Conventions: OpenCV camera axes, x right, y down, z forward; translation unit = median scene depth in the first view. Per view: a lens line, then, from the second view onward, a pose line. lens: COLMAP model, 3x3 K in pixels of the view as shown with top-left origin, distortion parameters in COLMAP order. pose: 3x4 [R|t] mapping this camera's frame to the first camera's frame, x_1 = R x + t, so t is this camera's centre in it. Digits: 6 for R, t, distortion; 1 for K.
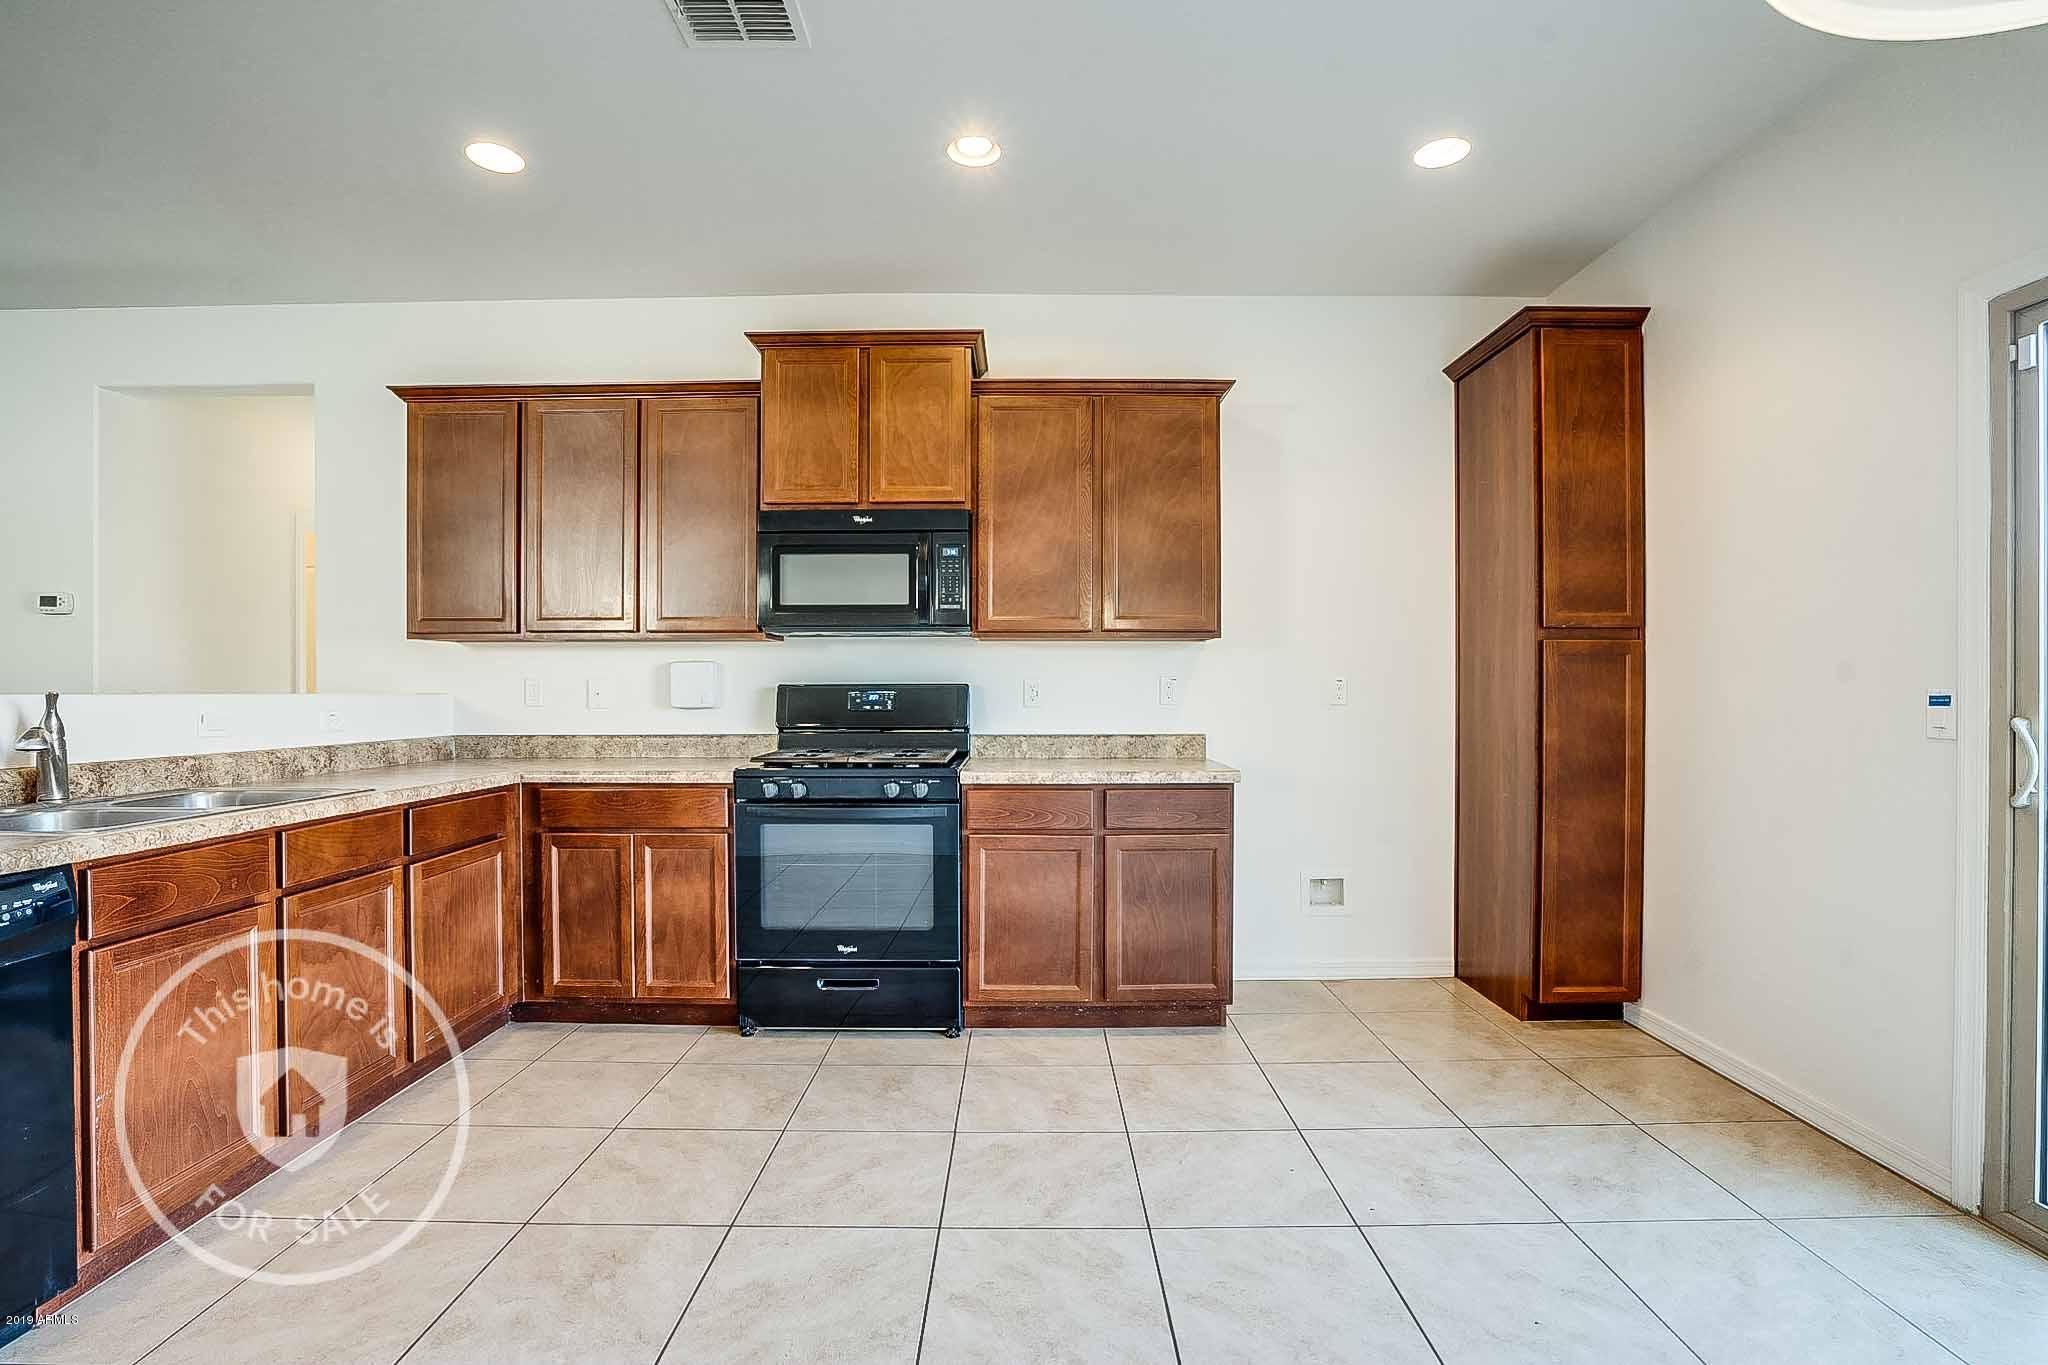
lens RADIAL K [[978.8, 0, 1017.3], [0, 978.8, 688.5], [0, 0, 1]] dist [-0.044259, 0.000396]
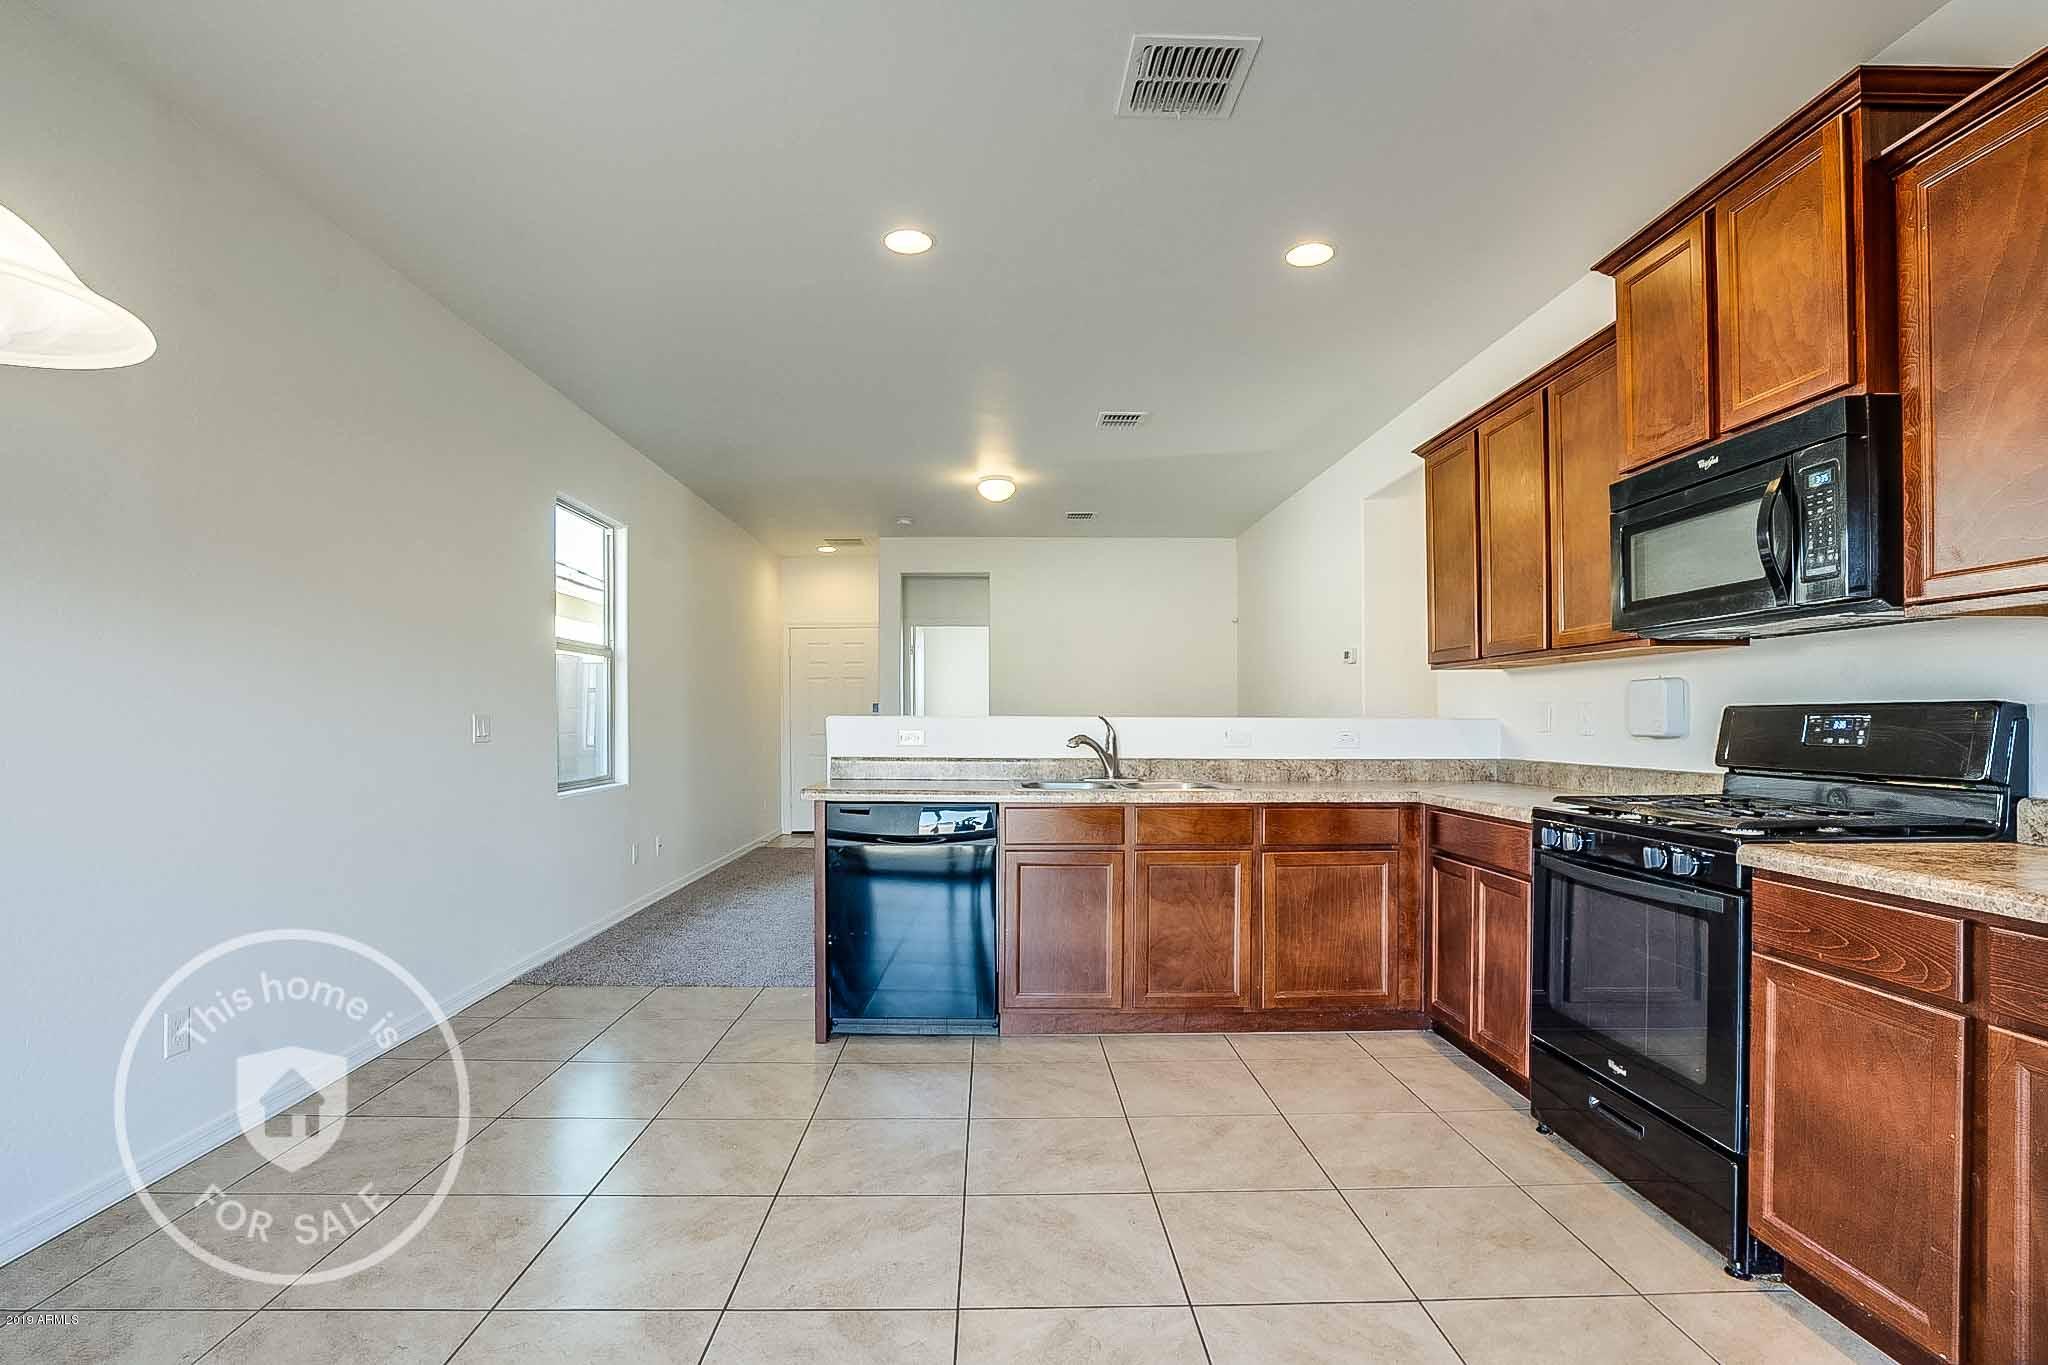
lens RADIAL K [[980.3, 0, 1018.1], [0, 980.3, 721.9], [0, 0, 1]] dist [0.001445, 0.001004]
pose [[0.026085, 0.003903, -0.999652, 0.543846], [-0.000216, 0.999992, 0.003899, 0.005539], [0.999660, 0.000114, 0.026086, 0.530356]]
